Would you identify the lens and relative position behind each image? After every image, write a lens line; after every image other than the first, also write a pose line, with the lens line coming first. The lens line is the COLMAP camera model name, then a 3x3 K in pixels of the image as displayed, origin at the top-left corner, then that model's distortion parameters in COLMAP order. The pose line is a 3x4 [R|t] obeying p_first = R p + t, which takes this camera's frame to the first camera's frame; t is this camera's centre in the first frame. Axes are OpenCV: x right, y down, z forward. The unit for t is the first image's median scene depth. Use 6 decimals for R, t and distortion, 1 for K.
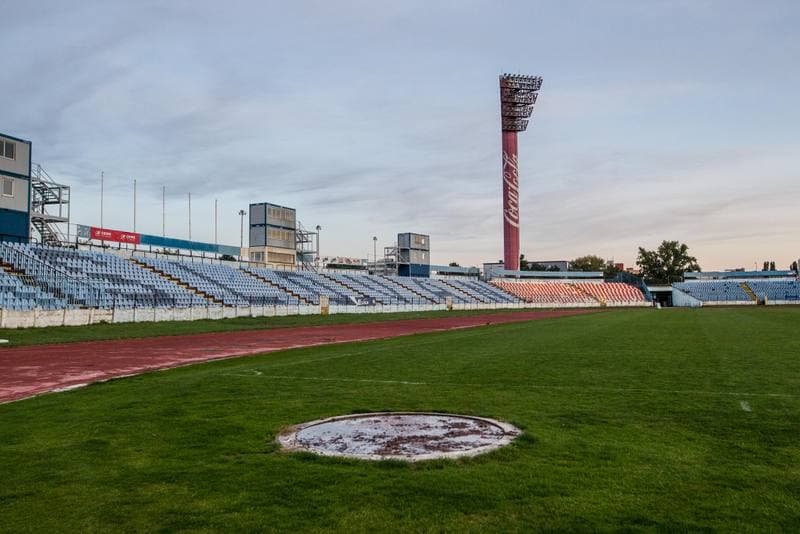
lens RADIAL K [[637.2, 0, 423.3], [0, 637.2, 262.9], [0, 0, 1]] dist [-0.034655, 0.016881]
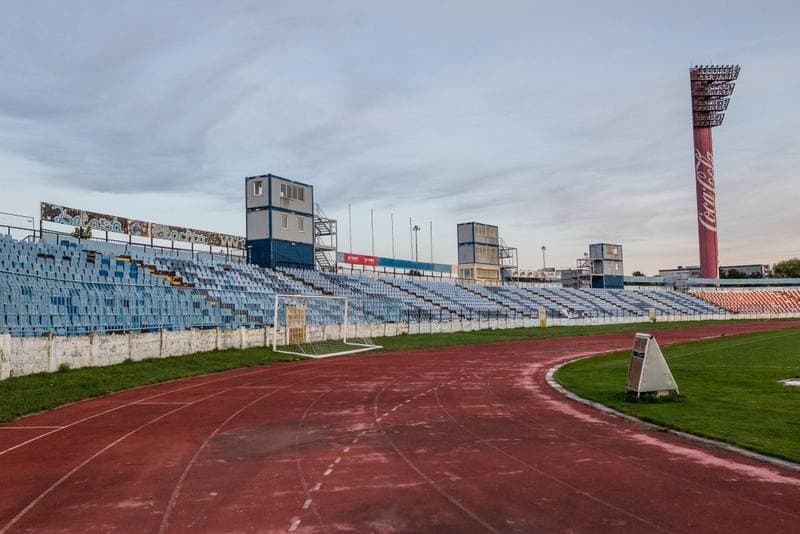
lens RADIAL K [[694.9, 0, 385.7], [0, 694.9, 270.2], [0, 0, 1]] dist [-0.026415, 0.010756]
pose [[0.963796, -0.027943, -0.265172, -0.072794], [0.026904, 0.999610, -0.007550, -0.008491], [0.265279, 0.000143, 0.964172, -0.129809]]
